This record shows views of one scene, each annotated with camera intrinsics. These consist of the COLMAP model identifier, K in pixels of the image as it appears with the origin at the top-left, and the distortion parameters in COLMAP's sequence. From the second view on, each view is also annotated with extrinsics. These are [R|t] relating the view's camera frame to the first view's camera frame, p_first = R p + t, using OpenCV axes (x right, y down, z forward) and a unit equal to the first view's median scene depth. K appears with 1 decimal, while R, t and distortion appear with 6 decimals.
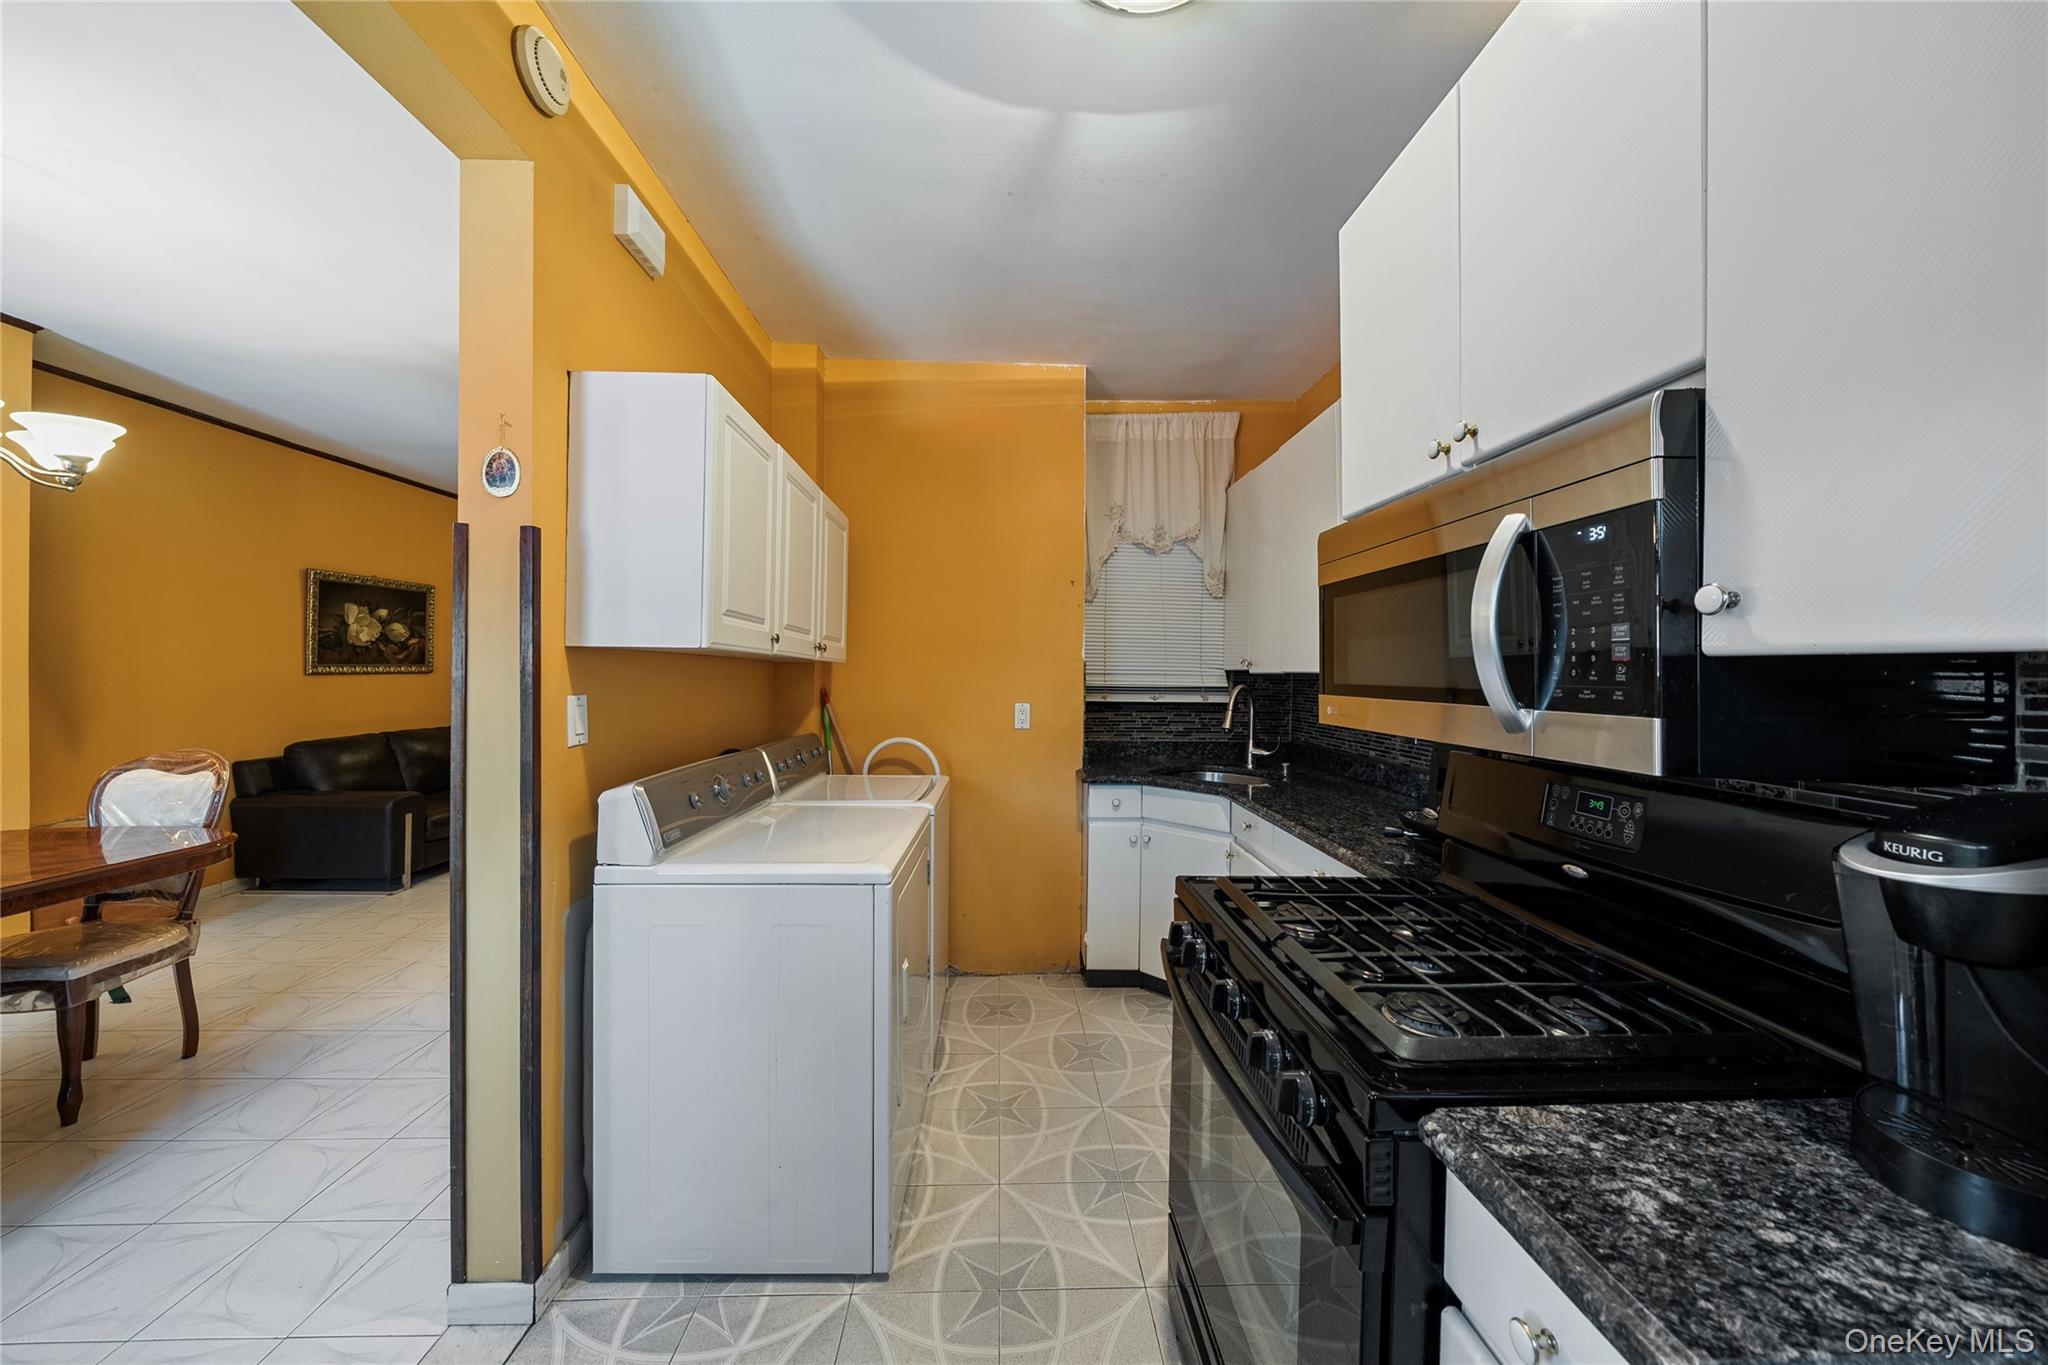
lens RADIAL K [[708.3, 0, 1012.8], [0, 708.3, 668.2], [0, 0, 1]] dist [-0.001162, -0.000541]
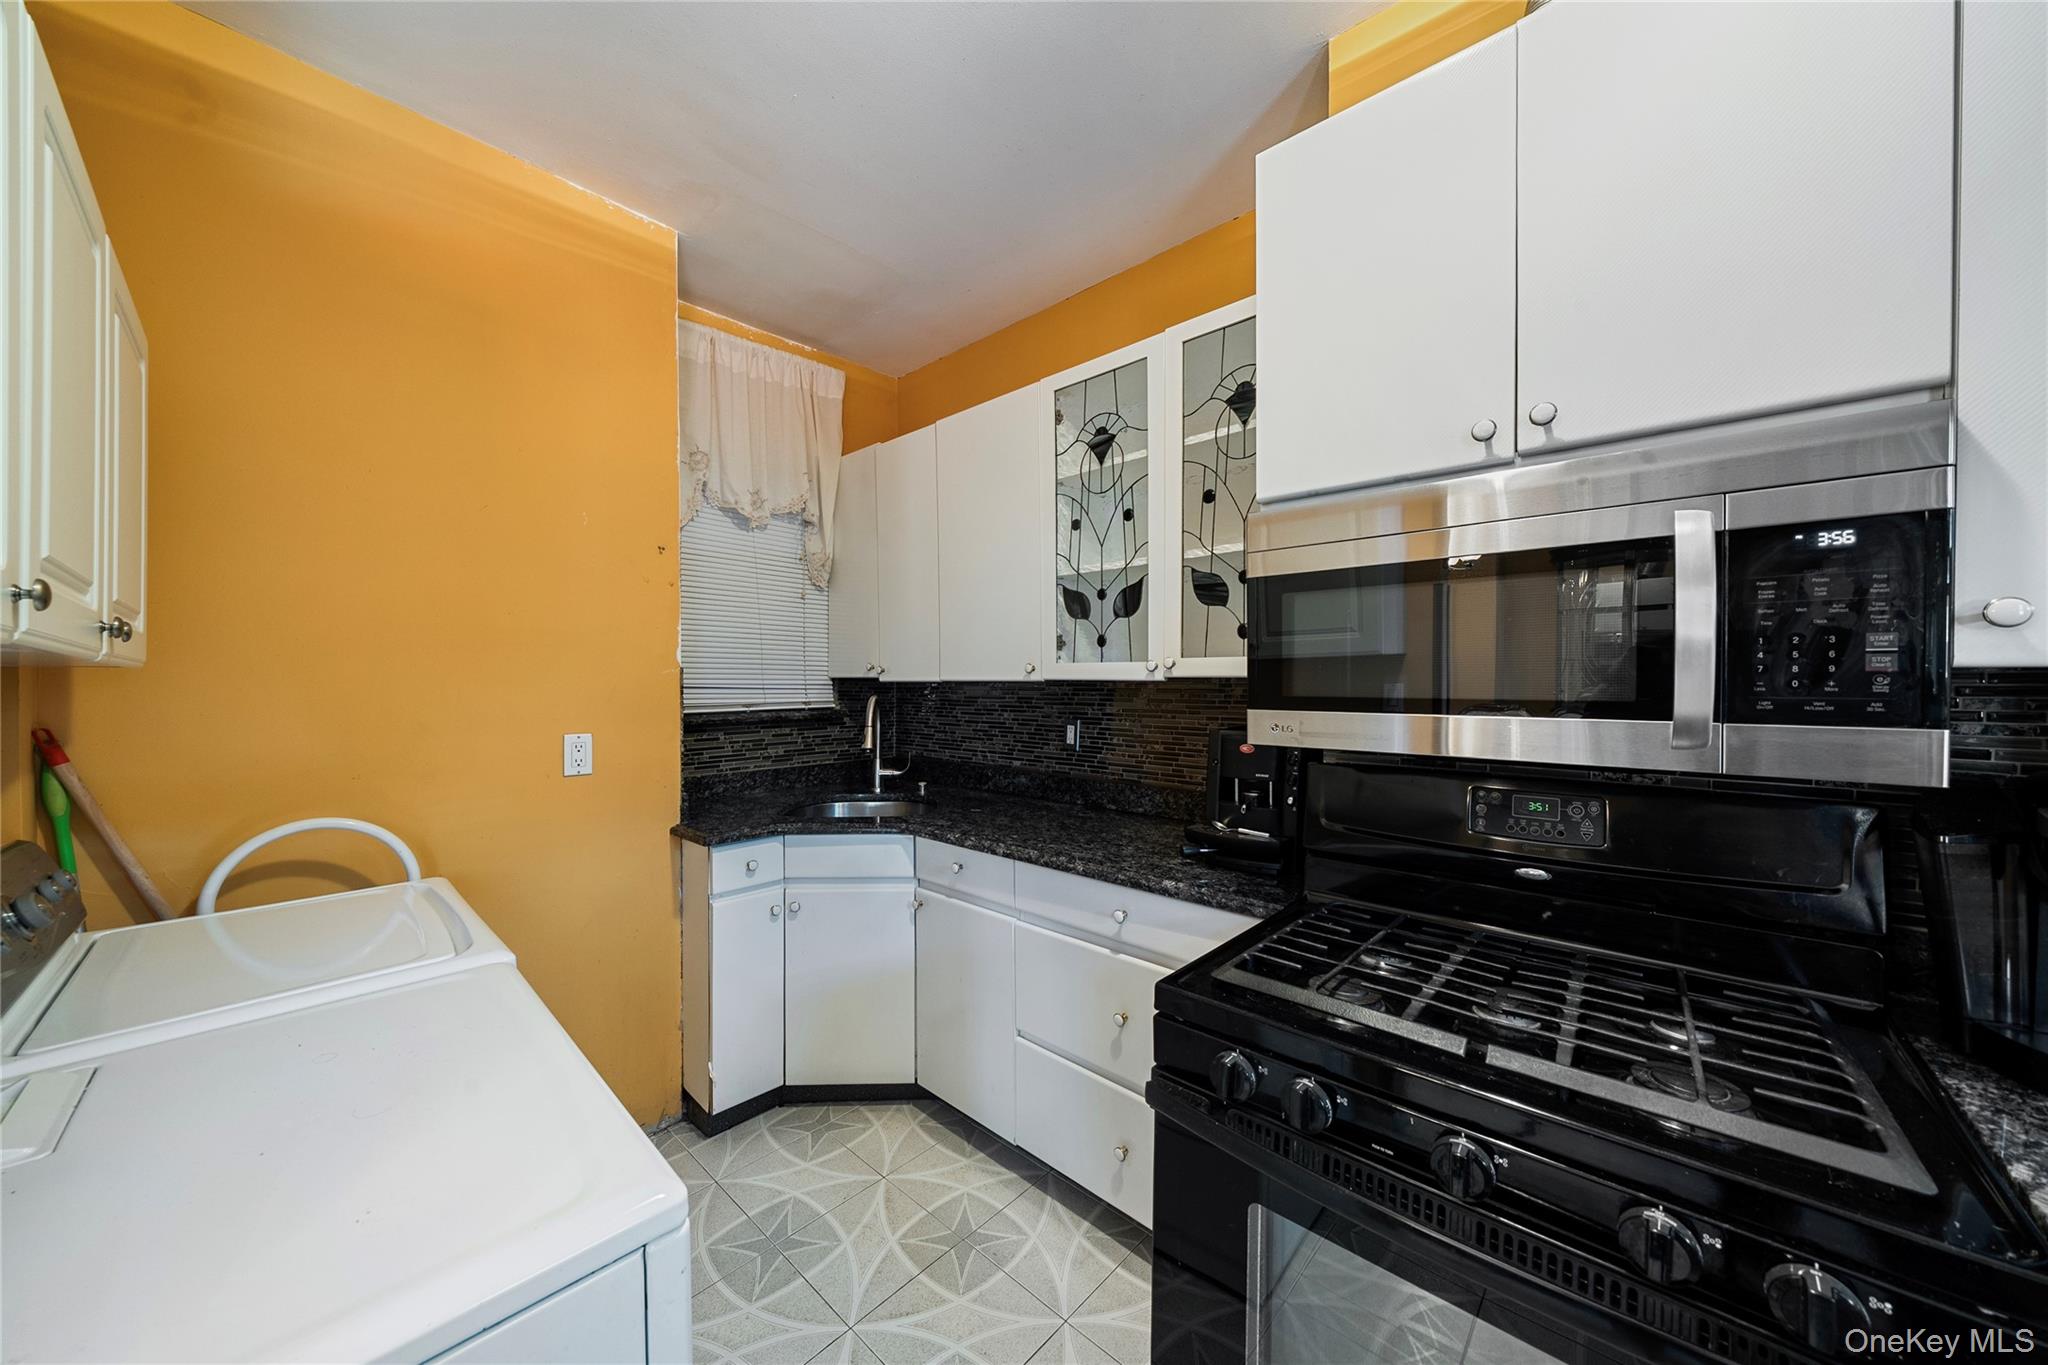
lens RADIAL K [[708.3, 0, 1030.8], [0, 708.3, 686.3], [0, 0, 1]] dist [-0.001162, -0.000541]
pose [[0.693443, -0.014847, 0.720358, -0.169071], [0.002320, 0.999829, 0.018373, -0.002691], [-0.720507, -0.011069, 0.693359, 0.303628]]
